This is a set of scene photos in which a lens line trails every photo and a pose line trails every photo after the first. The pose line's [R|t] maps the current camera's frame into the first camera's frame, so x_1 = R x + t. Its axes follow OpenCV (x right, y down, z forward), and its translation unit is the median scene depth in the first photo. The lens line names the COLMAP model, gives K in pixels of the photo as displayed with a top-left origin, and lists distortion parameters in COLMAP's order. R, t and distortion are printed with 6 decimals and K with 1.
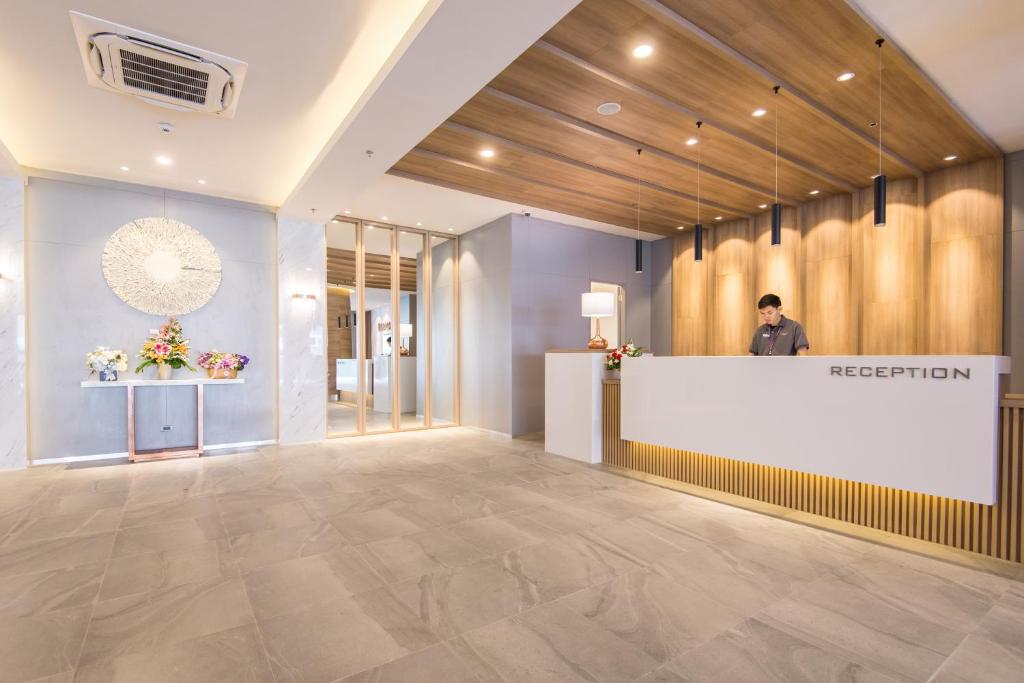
lens RADIAL K [[483.6, 0, 508.9], [0, 483.6, 366.5], [0, 0, 1]] dist [0.009005, -0.009686]
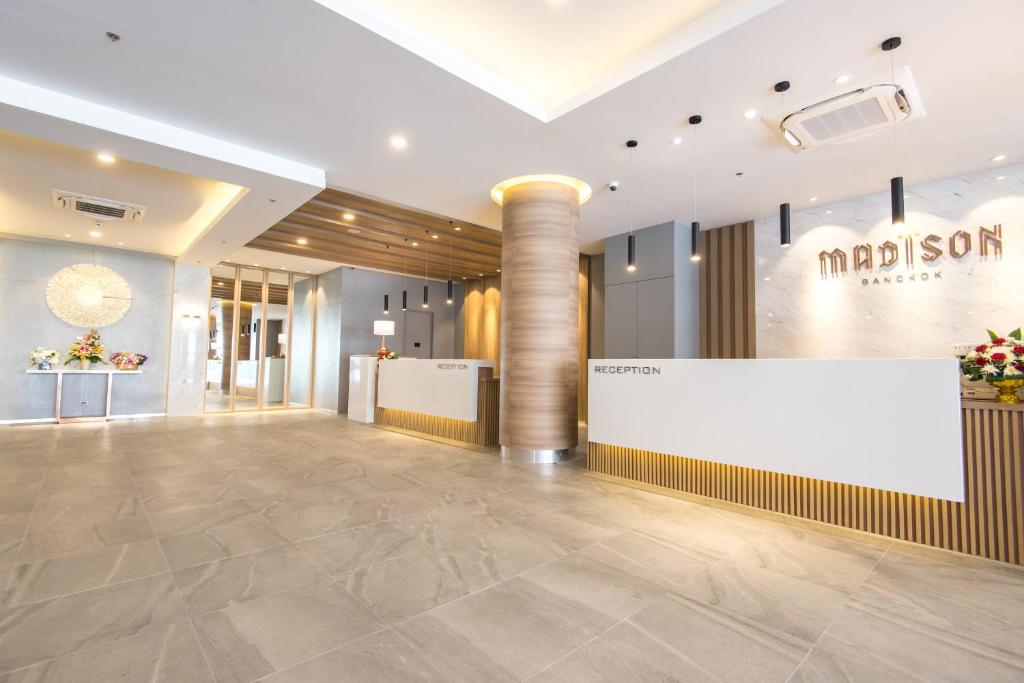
lens RADIAL K [[462.3, 0, 509.9], [0, 462.3, 341.1], [0, 0, 1]] dist [0.012426, -0.008114]
pose [[0.990715, 0.022674, 0.134050, 0.455026], [-0.013266, 0.997412, -0.070663, 0.024715], [-0.135305, 0.068228, 0.988452, -0.689000]]
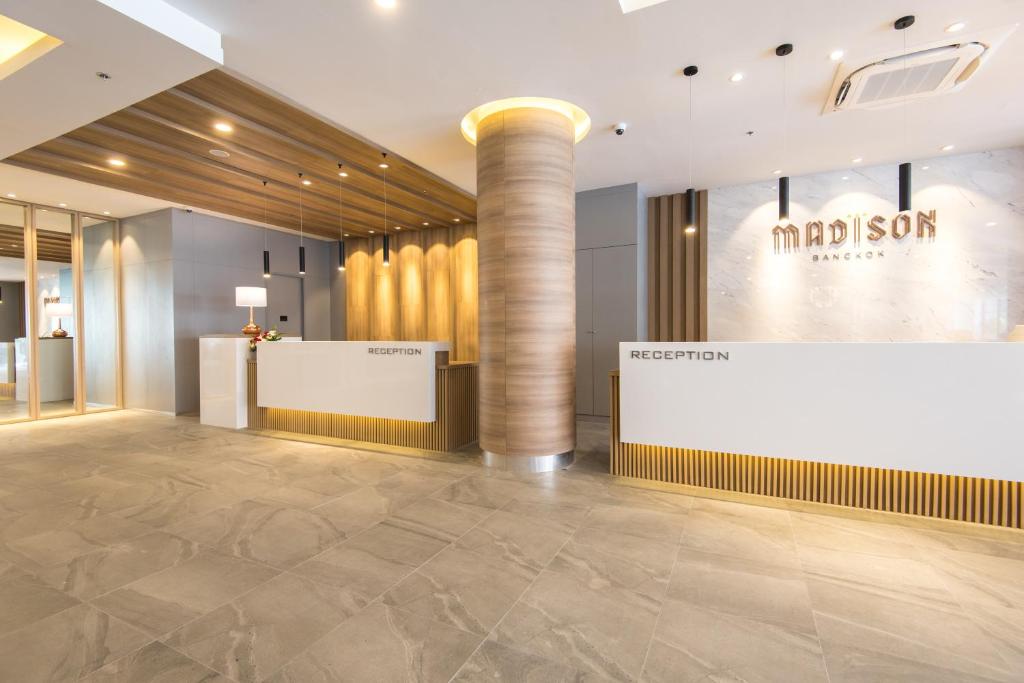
lens RADIAL K [[462.3, 0, 510.1], [0, 462.3, 341.7], [0, 0, 1]] dist [0.012426, -0.008114]
pose [[0.877354, -0.013292, 0.479660, 0.221139], [0.014599, 0.999893, 0.001006, -0.010546], [-0.479622, 0.006120, 0.877454, -0.365123]]
